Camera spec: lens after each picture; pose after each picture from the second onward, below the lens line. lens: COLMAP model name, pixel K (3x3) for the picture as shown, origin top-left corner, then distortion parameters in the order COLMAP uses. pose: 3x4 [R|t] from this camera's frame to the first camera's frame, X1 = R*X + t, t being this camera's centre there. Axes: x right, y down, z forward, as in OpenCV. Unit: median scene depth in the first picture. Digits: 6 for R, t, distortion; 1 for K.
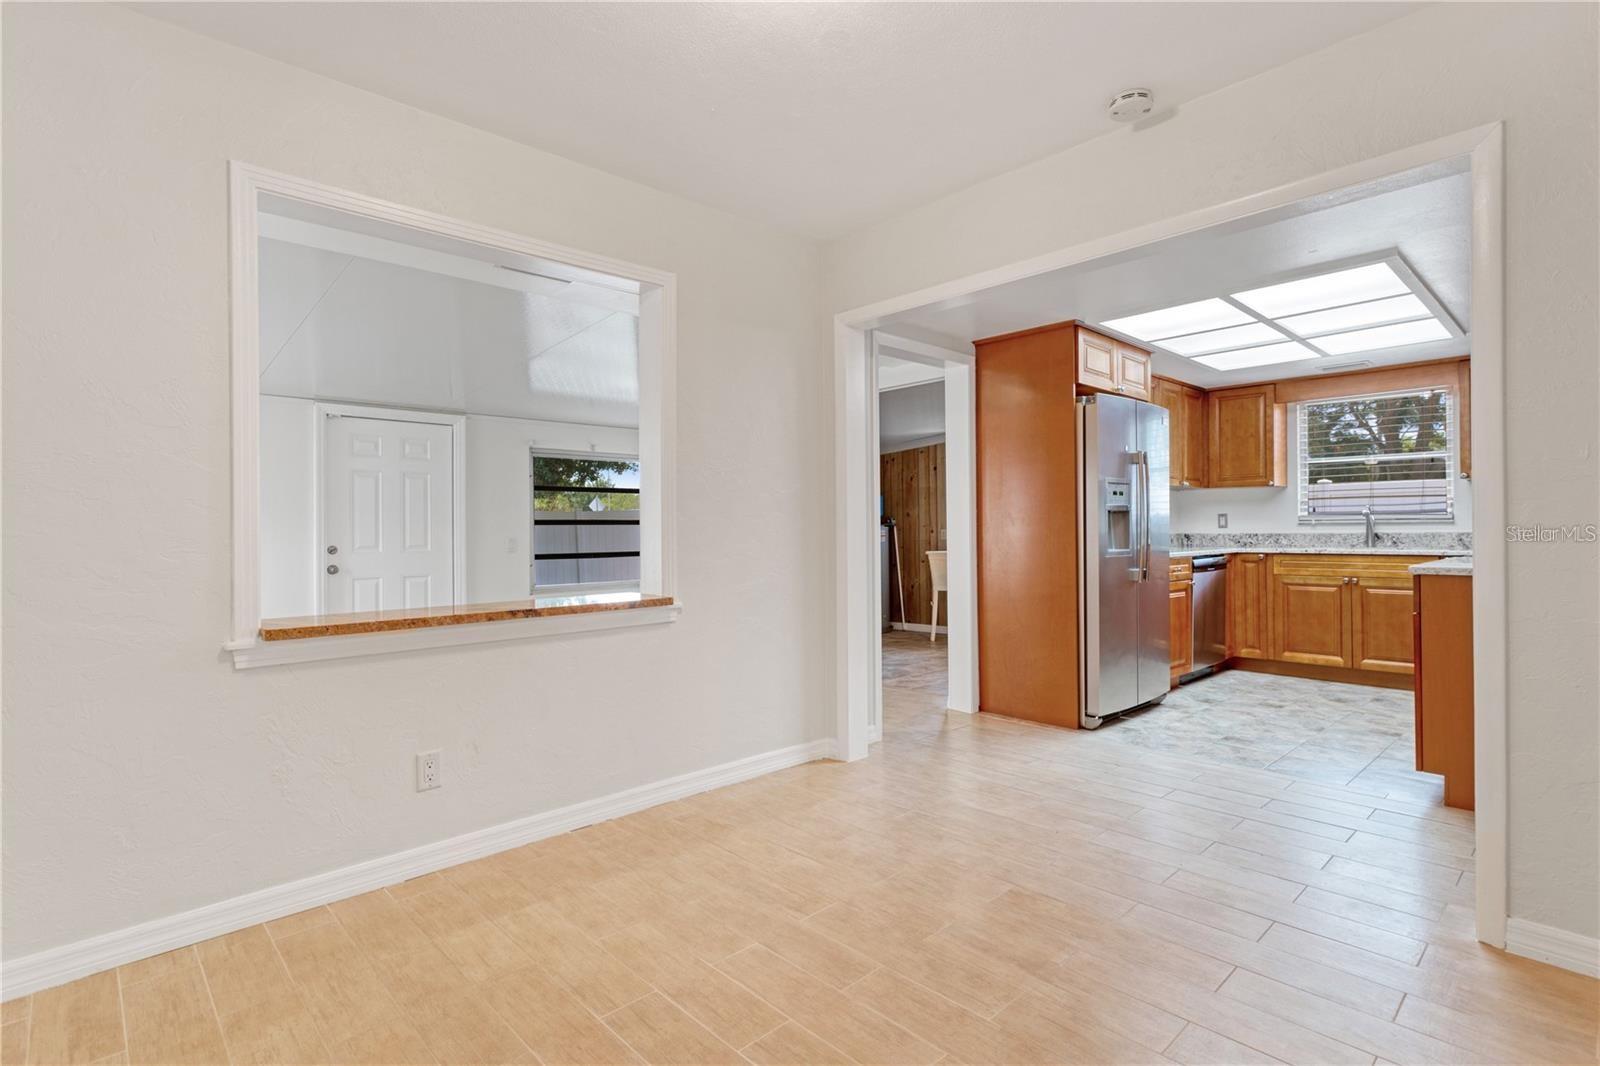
lens RADIAL K [[782.2, 0, 800.8], [0, 782.2, 539.1], [0, 0, 1]] dist [-0.003029, -0.000922]
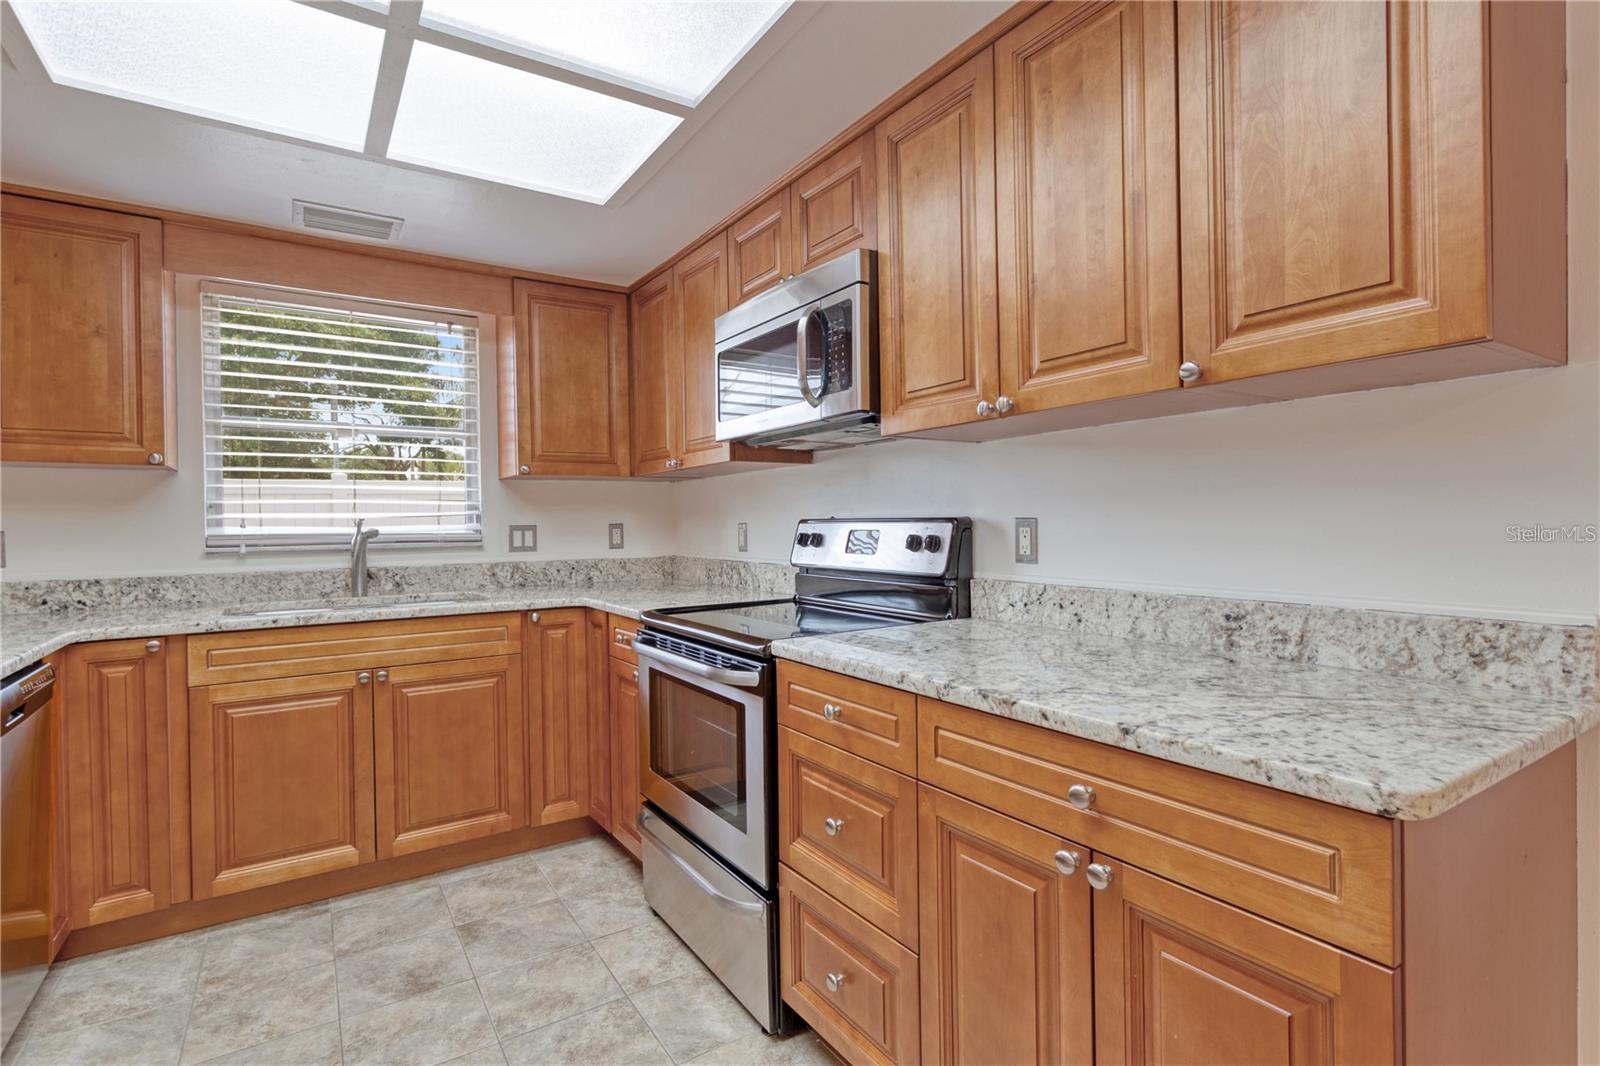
lens RADIAL K [[782.2, 0, 805.3], [0, 782.2, 520.4], [0, 0, 1]] dist [-0.003029, -0.000922]
pose [[0.169257, 0.007172, 0.985546, 0.265853], [0.021295, 0.999713, -0.010933, -0.028192], [-0.985342, 0.022838, 0.169056, 0.618835]]
